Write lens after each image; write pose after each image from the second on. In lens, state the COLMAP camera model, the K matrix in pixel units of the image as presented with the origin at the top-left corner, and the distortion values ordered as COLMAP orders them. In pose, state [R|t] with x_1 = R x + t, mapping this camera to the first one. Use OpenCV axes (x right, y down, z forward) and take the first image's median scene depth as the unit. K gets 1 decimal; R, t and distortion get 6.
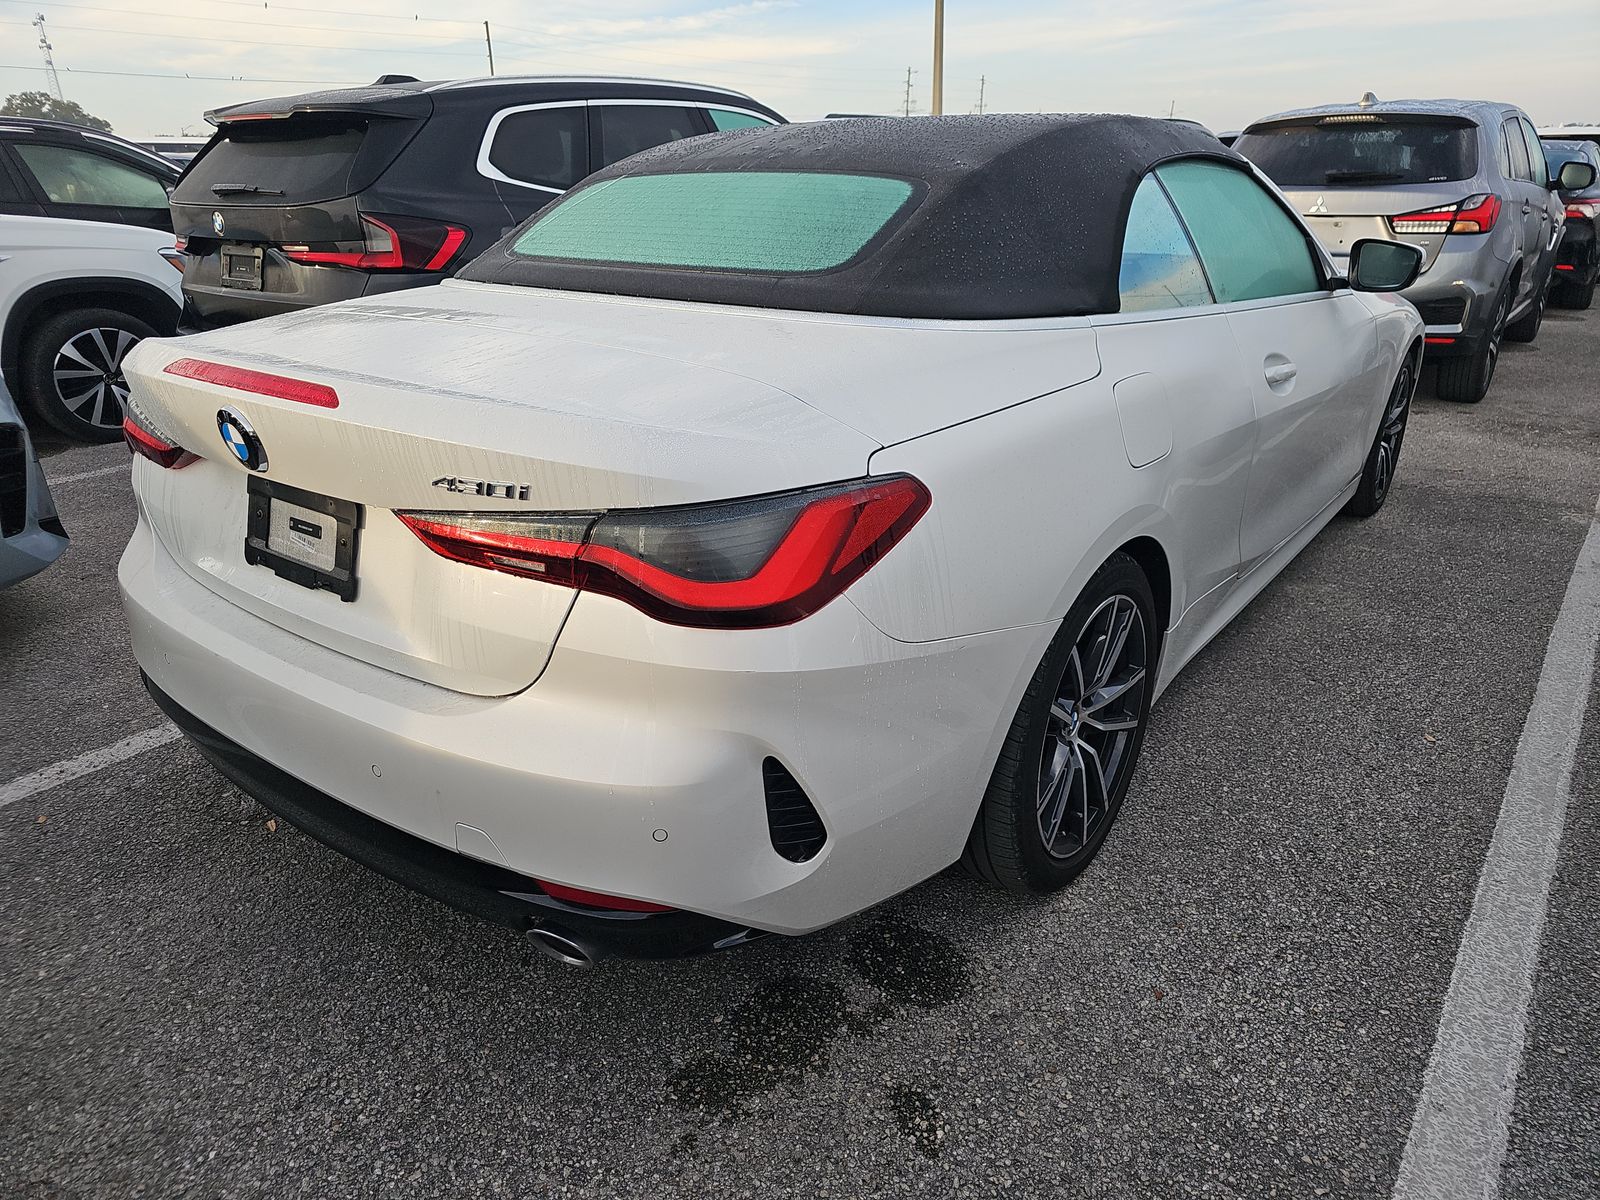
lens RADIAL K [[1086.2, 0, 798.2], [0, 1086.2, 579.7], [0, 0, 1]] dist [0.020809, -0.000886]
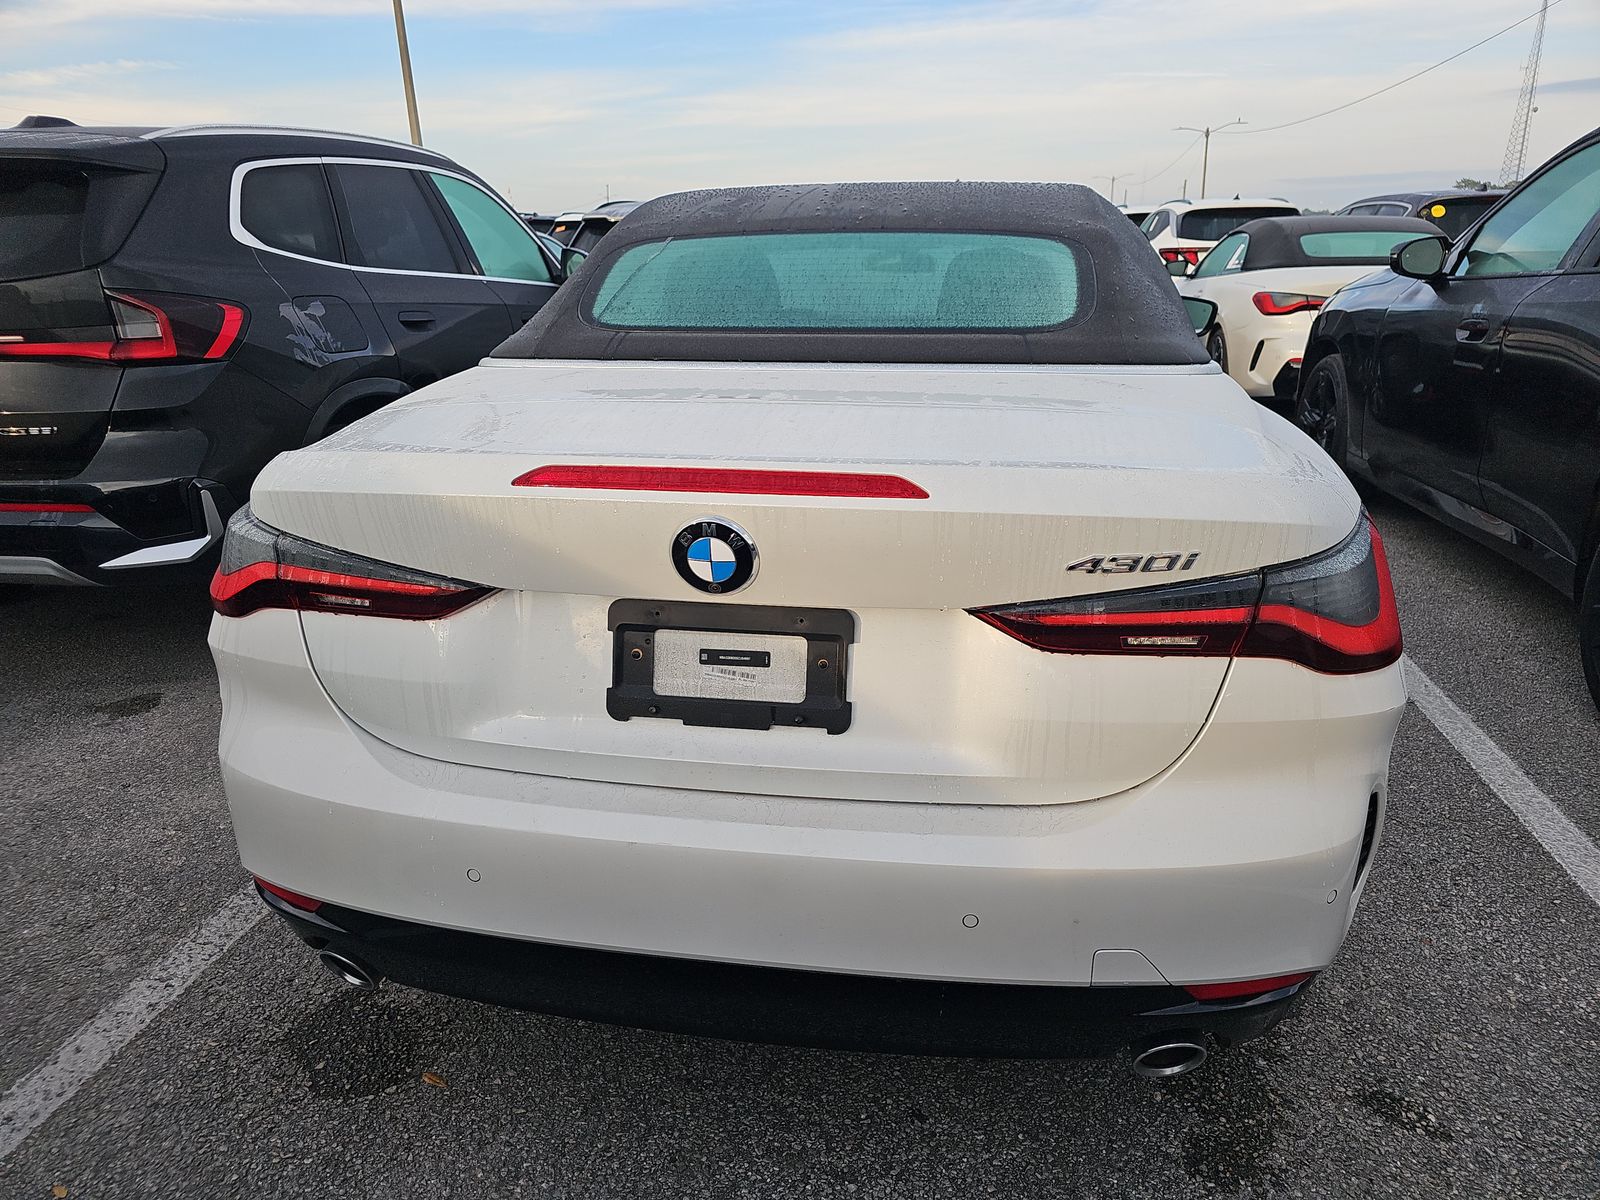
lens RADIAL K [[1080.9, 0, 800.0], [0, 1080.9, 600.0], [0, 0, 1]] dist [0.044924, -0.036627]
pose [[0.883287, -0.145476, 0.445691, -0.652288], [0.166480, 0.986012, -0.008097, -0.064818], [-0.438279, 0.081351, 0.895150, 0.223000]]
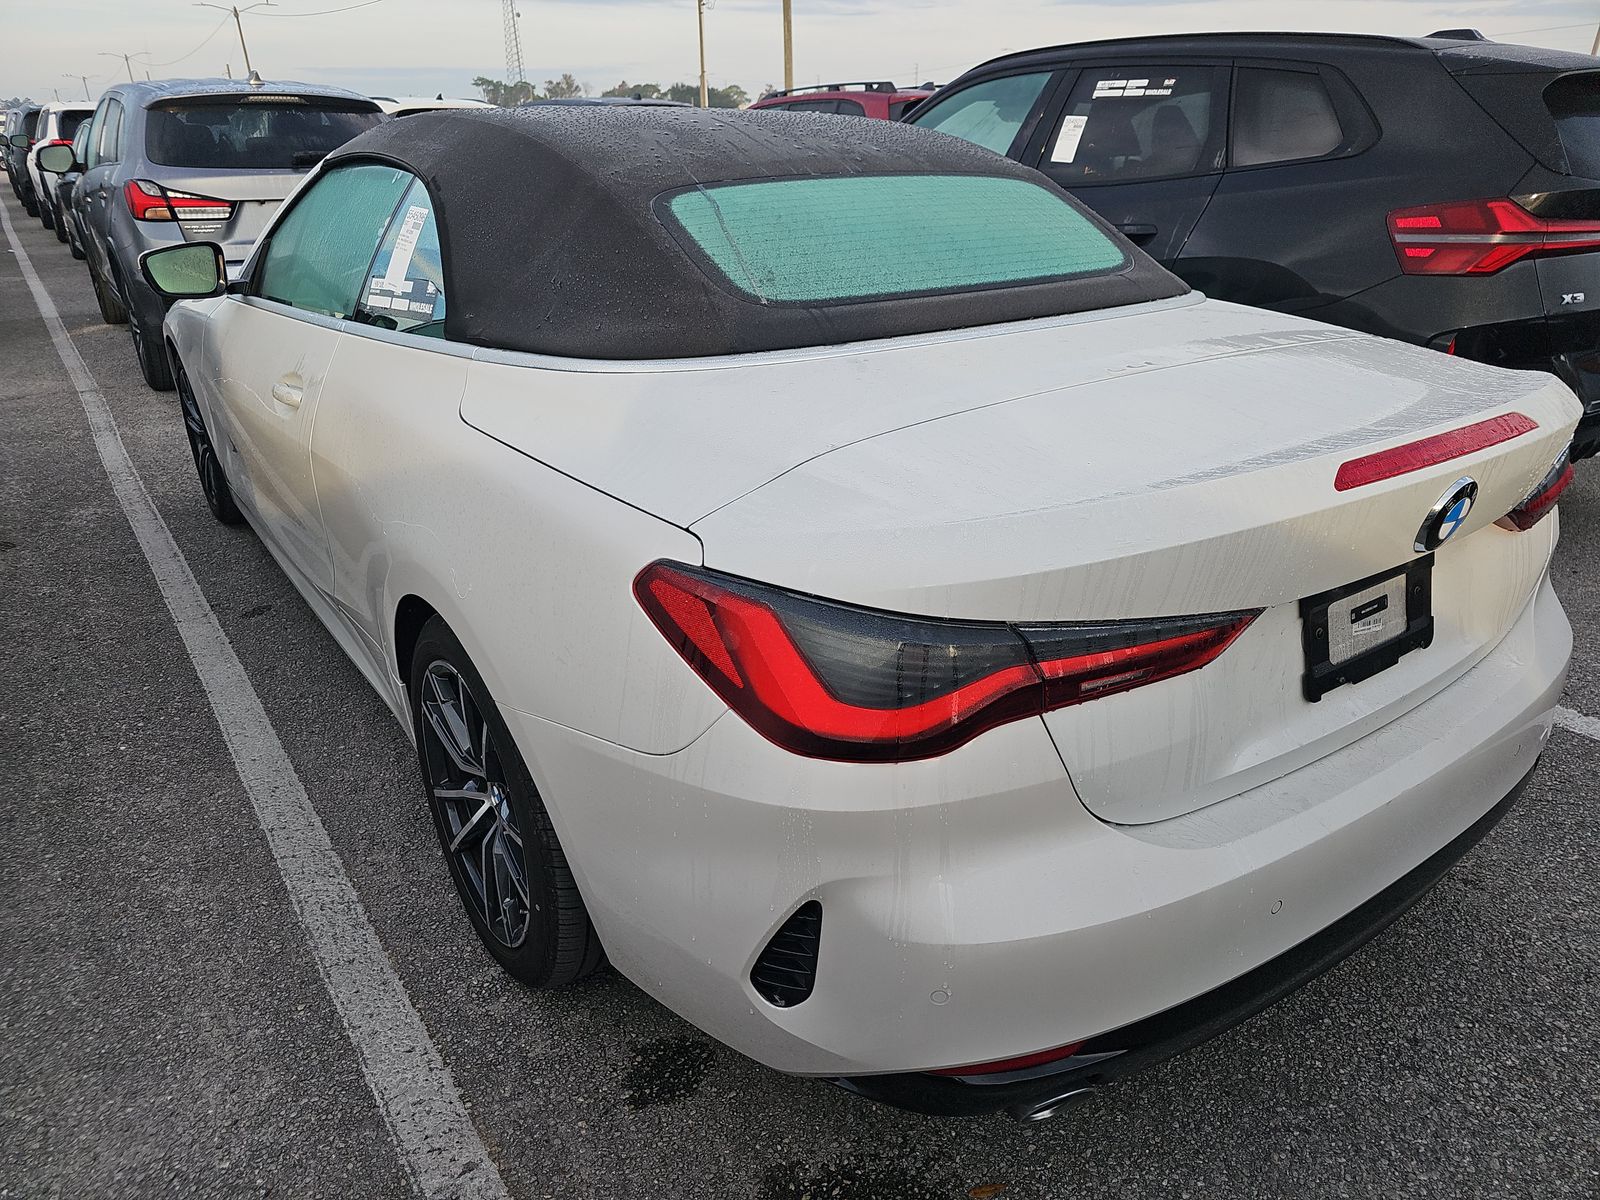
lens RADIAL K [[1080.9, 0, 800.0], [0, 1080.9, 600.0], [0, 0, 1]] dist [0.044924, -0.036627]
pose [[0.289972, -0.370874, 0.882252, -1.149498], [0.335698, 0.902703, 0.269136, -0.374521], [-0.896227, 0.218128, 0.386260, 0.917833]]
